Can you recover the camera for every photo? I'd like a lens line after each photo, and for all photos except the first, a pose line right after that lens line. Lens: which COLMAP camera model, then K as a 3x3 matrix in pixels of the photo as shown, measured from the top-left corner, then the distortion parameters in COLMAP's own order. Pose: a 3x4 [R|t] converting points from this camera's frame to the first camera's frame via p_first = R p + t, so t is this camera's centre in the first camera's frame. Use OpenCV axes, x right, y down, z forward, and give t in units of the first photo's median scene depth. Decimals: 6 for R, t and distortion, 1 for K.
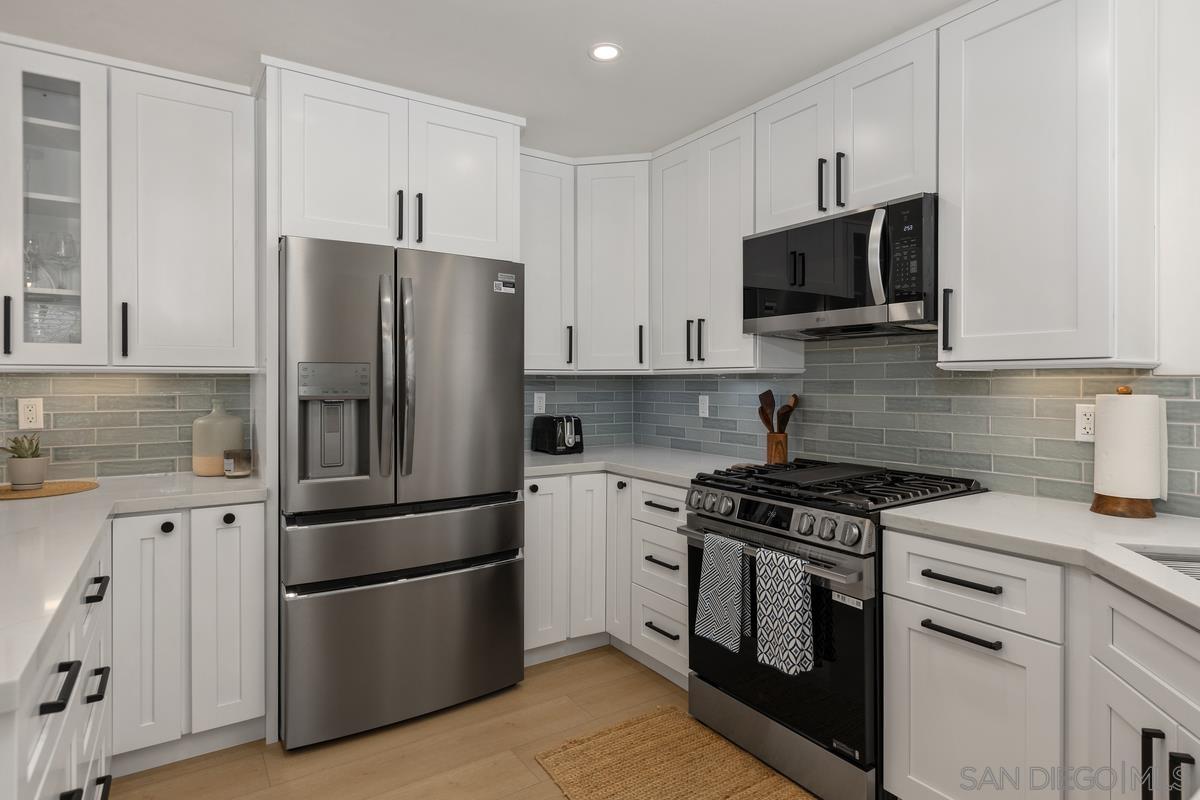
lens RADIAL K [[653.9, 0, 606.9], [0, 653.9, 380.8], [0, 0, 1]] dist [-0.000007, 0.000054]
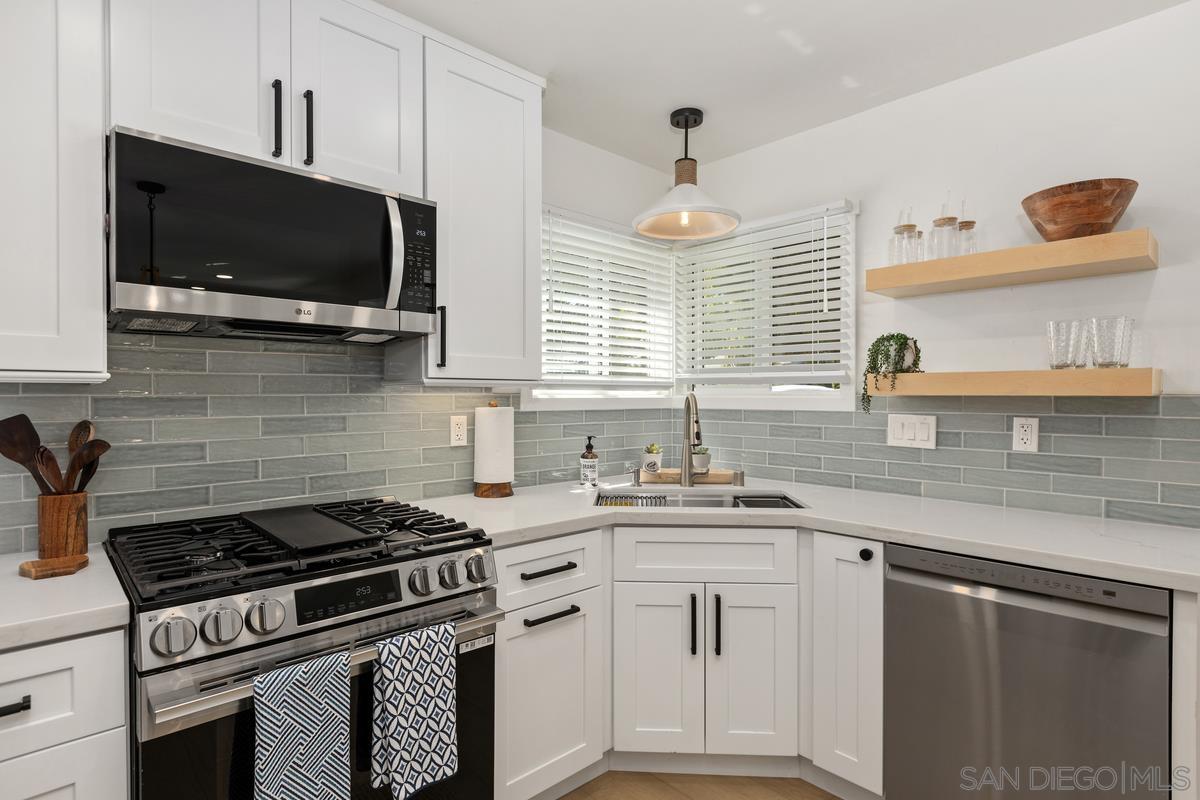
lens RADIAL K [[611.0, 0, 600.0], [0, 611.0, 400.0], [0, 0, 1]] dist [0.001025, -0.000109]
pose [[-0.167332, -0.006430, 0.985880, -0.435550], [-0.000493, 0.999979, 0.006438, -0.001820], [-0.985901, 0.000591, -0.167331, 0.884082]]
